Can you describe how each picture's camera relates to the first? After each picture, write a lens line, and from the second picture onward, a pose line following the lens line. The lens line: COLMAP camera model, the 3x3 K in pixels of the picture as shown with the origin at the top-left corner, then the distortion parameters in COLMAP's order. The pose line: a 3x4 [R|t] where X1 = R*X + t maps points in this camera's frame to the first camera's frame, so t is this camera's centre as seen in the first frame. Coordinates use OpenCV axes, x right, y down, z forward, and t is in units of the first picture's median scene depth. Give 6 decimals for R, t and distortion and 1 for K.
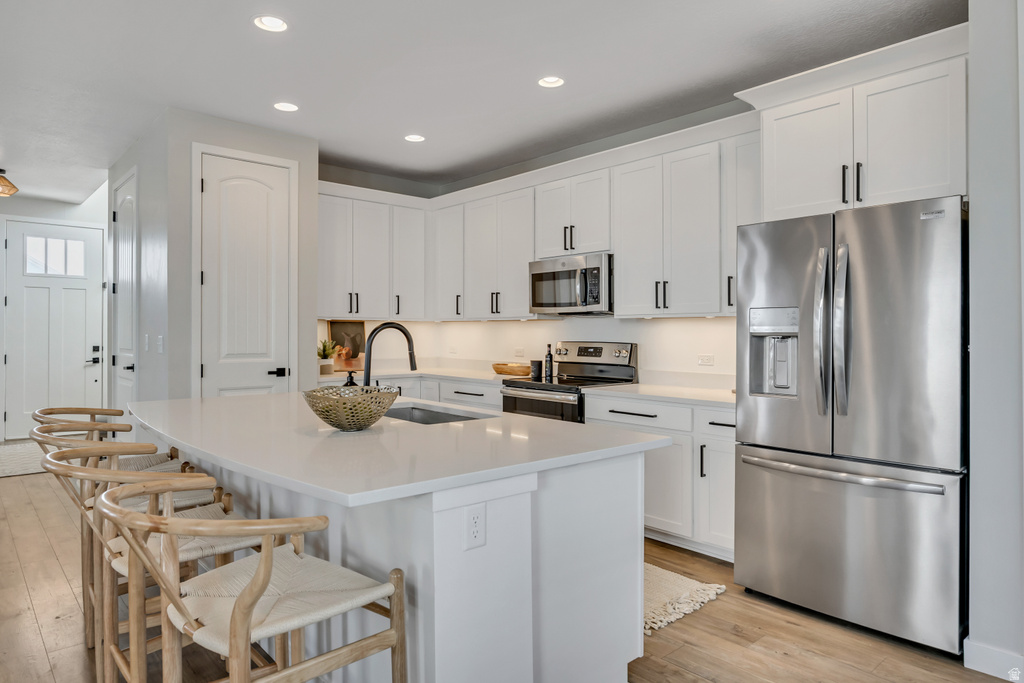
lens RADIAL K [[632.1, 0, 498.2], [0, 632.1, 342.5], [0, 0, 1]] dist [-0.002441, 0.003763]
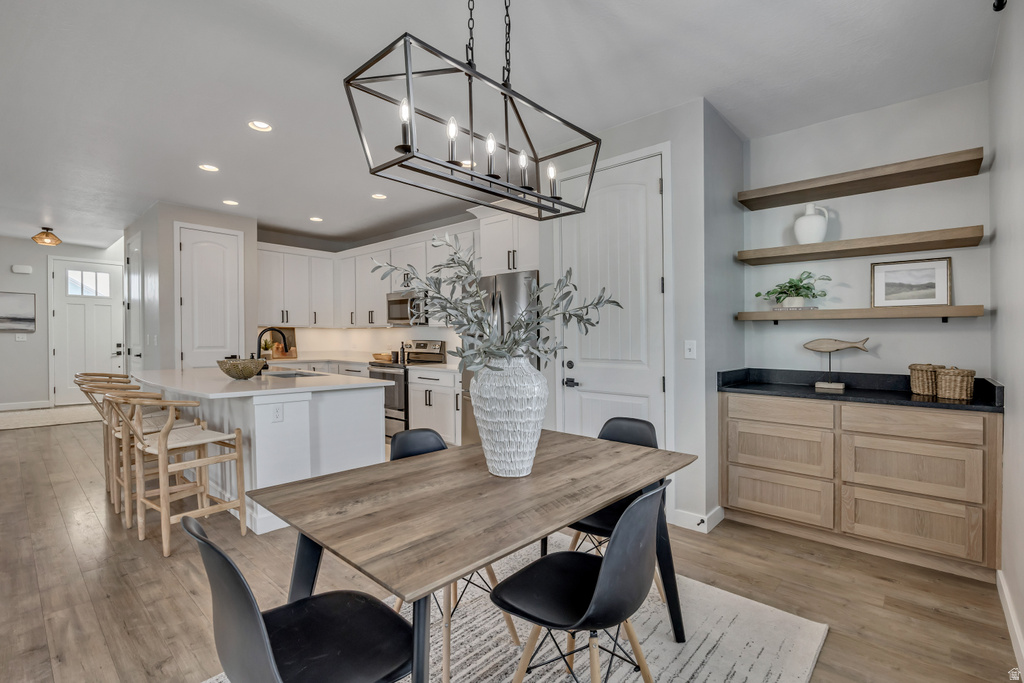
lens RADIAL K [[462.1, 0, 490.6], [0, 462.1, 354.5], [0, 0, 1]] dist [-0.003163, -0.000871]
pose [[0.994799, 0.000274, 0.101857, 0.203039], [-0.002352, 0.999792, 0.020283, 0.011762], [-0.101830, -0.020417, 0.994592, -0.279722]]
